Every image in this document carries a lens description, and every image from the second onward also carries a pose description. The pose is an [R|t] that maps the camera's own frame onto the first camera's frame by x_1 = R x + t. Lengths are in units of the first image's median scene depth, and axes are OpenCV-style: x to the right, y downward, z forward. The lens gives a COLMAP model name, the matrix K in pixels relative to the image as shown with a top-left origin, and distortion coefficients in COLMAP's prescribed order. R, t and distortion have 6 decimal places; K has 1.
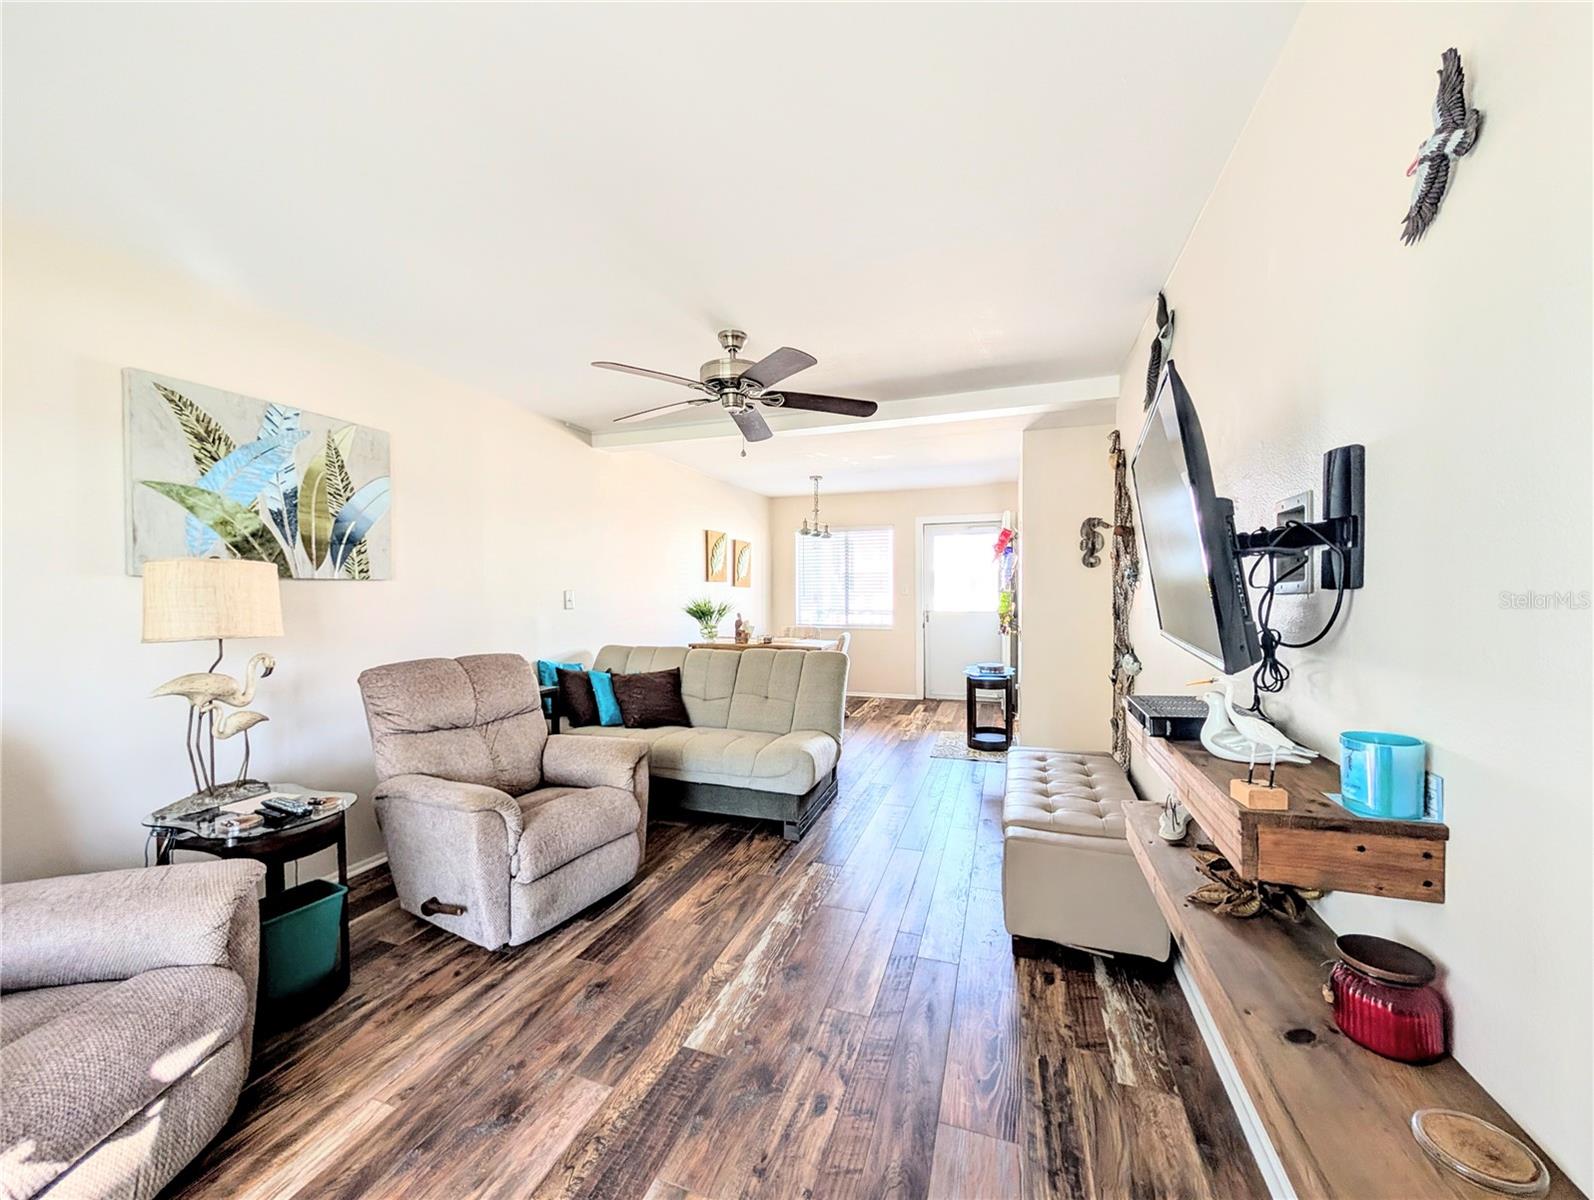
lens RADIAL K [[603.4, 0, 795.0], [0, 603.4, 601.5], [0, 0, 1]] dist [-0.001652, 0.000687]
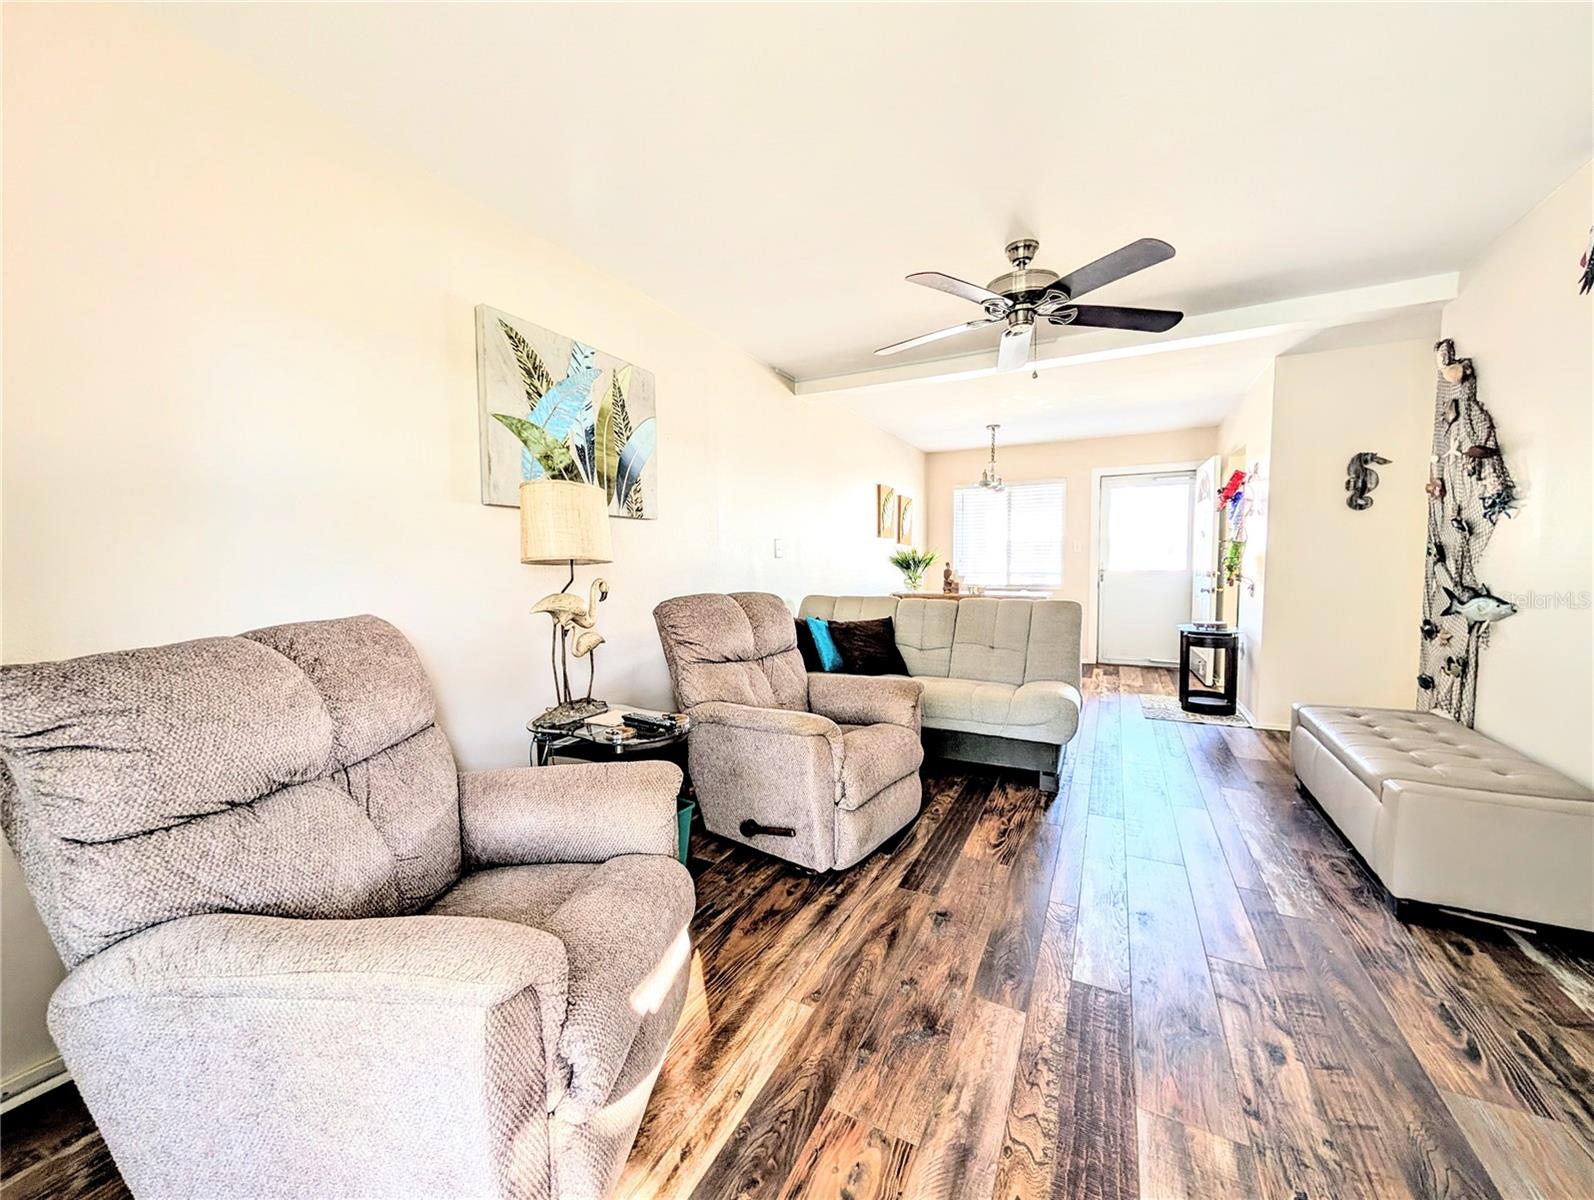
lens RADIAL K [[603.4, 0, 794.4], [0, 603.4, 602.1], [0, 0, 1]] dist [-0.001652, 0.000687]
pose [[0.989891, 0.008133, -0.141599, -0.355176], [-0.001626, 0.998940, 0.046006, 0.069329], [0.141824, -0.045311, 0.988854, 0.013886]]
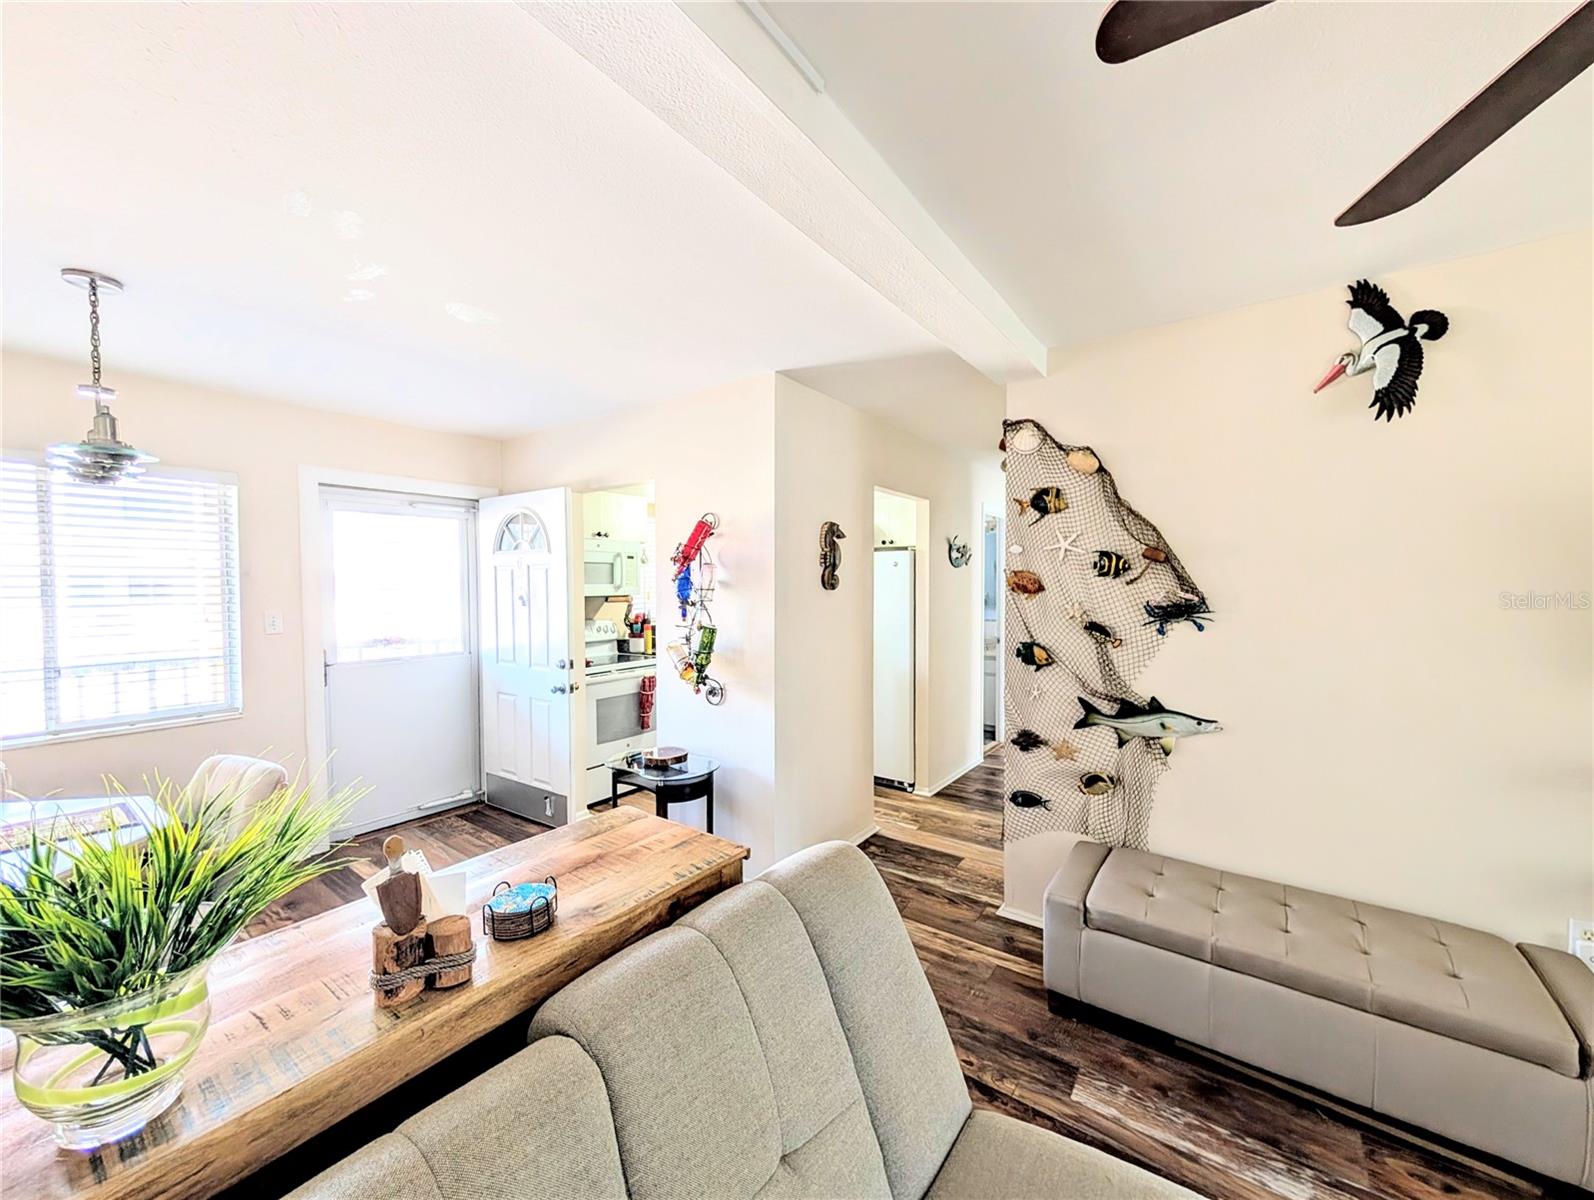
lens RADIAL K [[603.4, 0, 799.7], [0, 603.4, 598.7], [0, 0, 1]] dist [-0.001652, 0.000687]
pose [[0.280723, -0.014780, 0.959675, -0.409828], [0.022522, 0.999708, 0.008809, -0.094378], [-0.959525, 0.019141, 0.280974, 1.475977]]
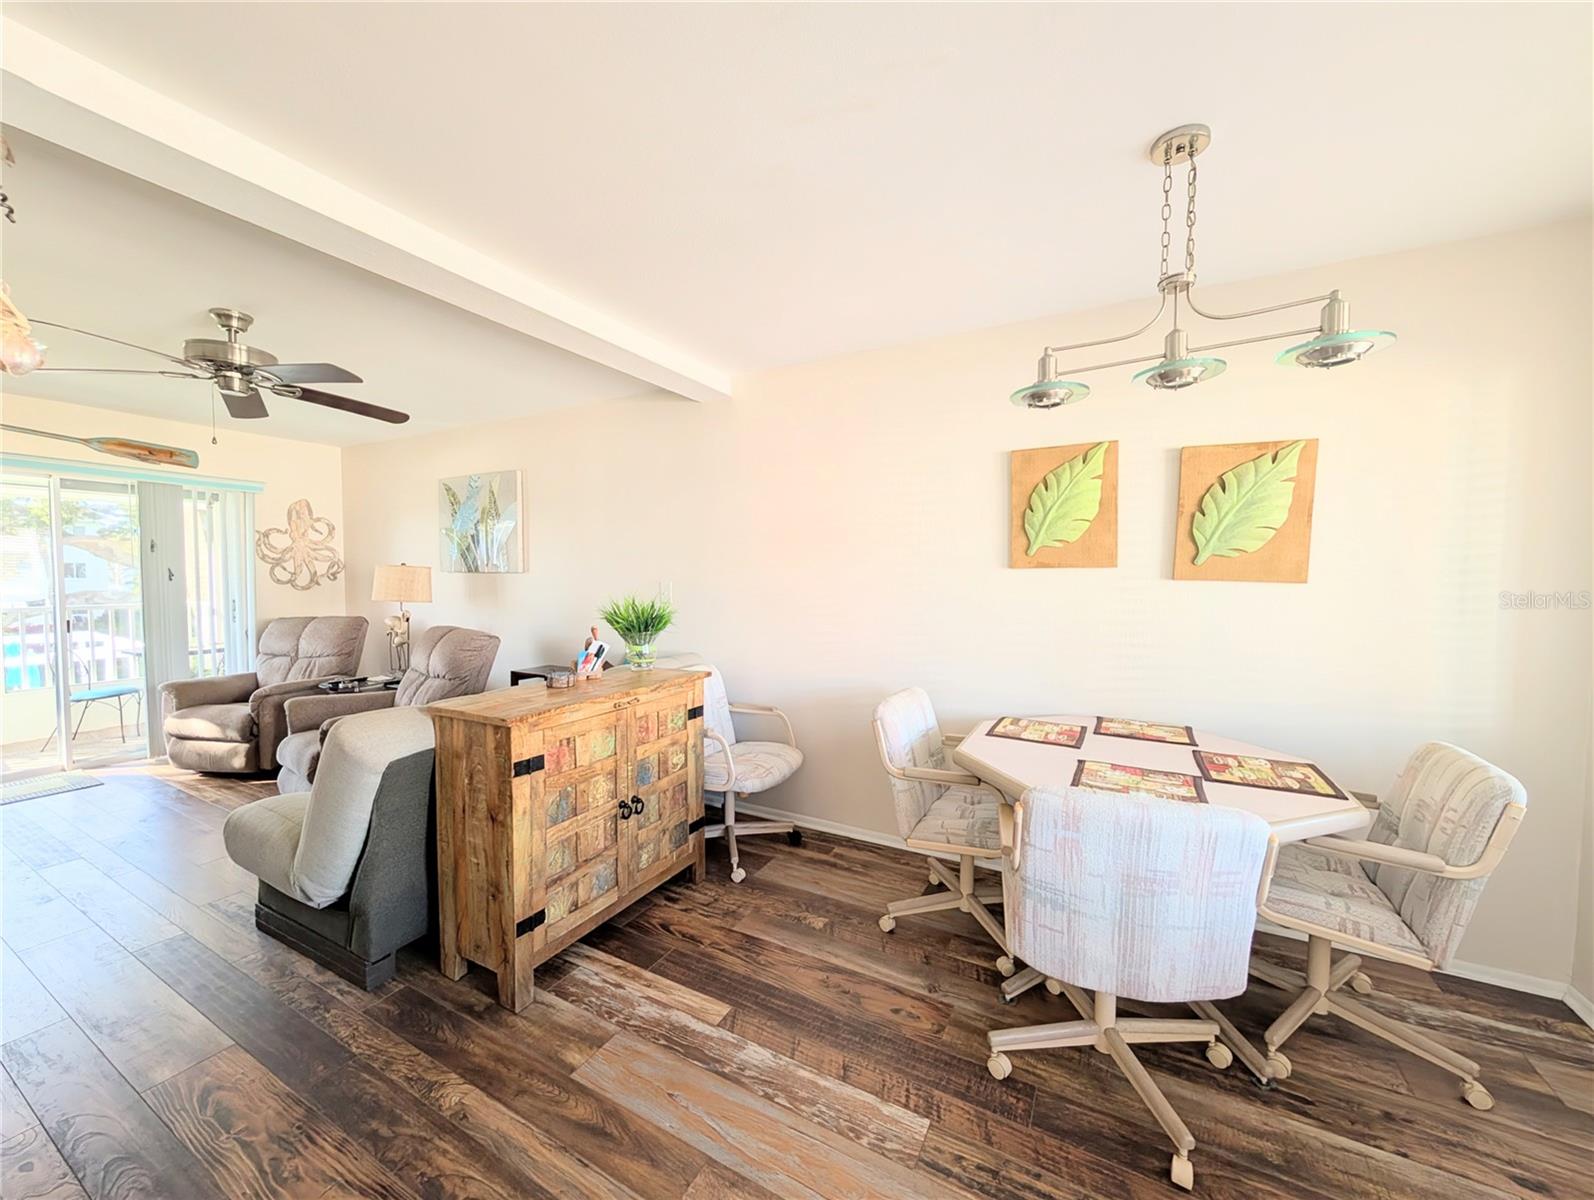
lens RADIAL K [[603.4, 0, 795.8], [0, 603.4, 601.5], [0, 0, 1]] dist [-0.001652, 0.000687]
pose [[-0.154252, 0.052680, -0.986626, 0.801985], [-0.020327, 0.998197, 0.056475, -0.073895], [0.987822, 0.028767, -0.152903, 2.291020]]
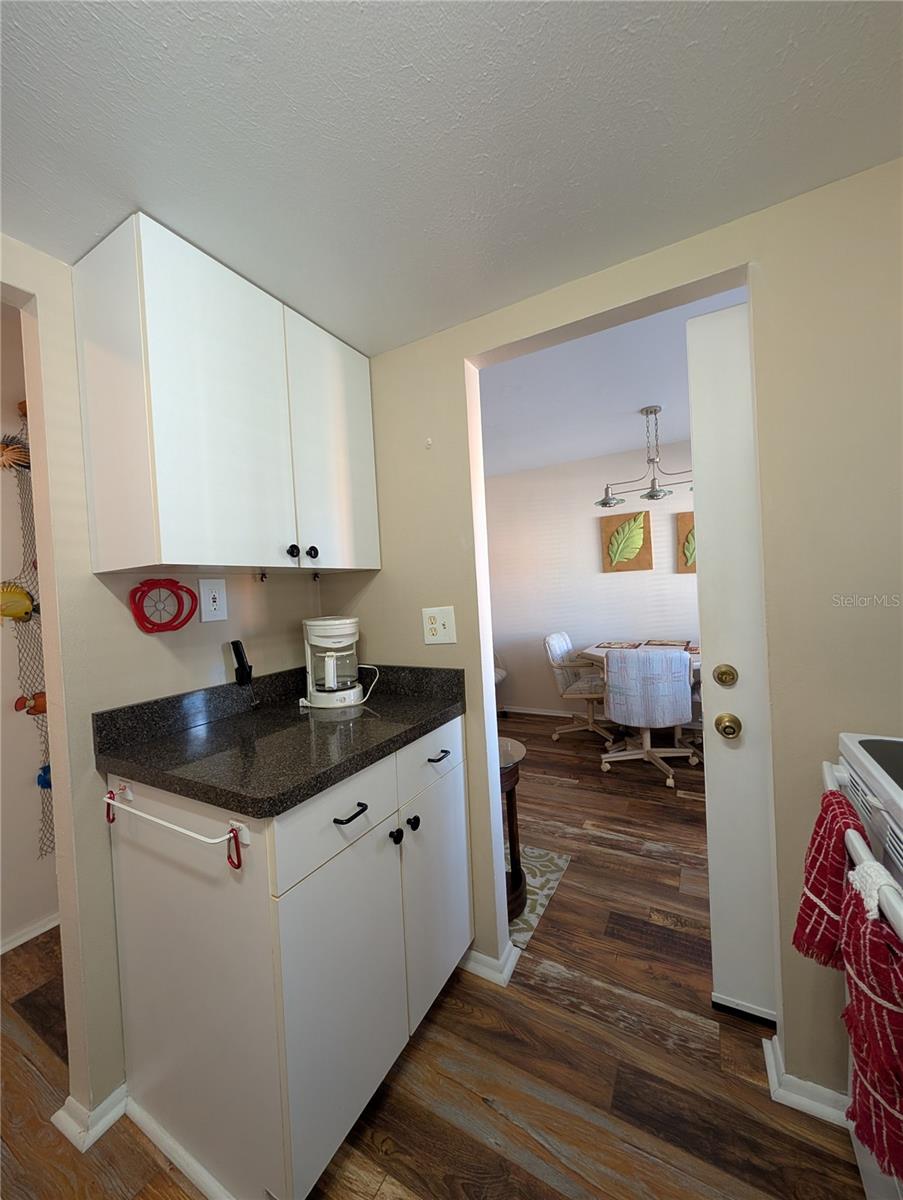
lens RADIAL K [[454.3, 0, 452.4], [0, 454.3, 598.7], [0, 0, 1]] dist [-0.001652, 0.000687]
pose [[-0.168304, 0.035992, -0.985078, 1.465357], [0.032446, 0.998994, 0.030956, -0.053320], [0.985201, -0.026752, -0.169302, 2.229875]]
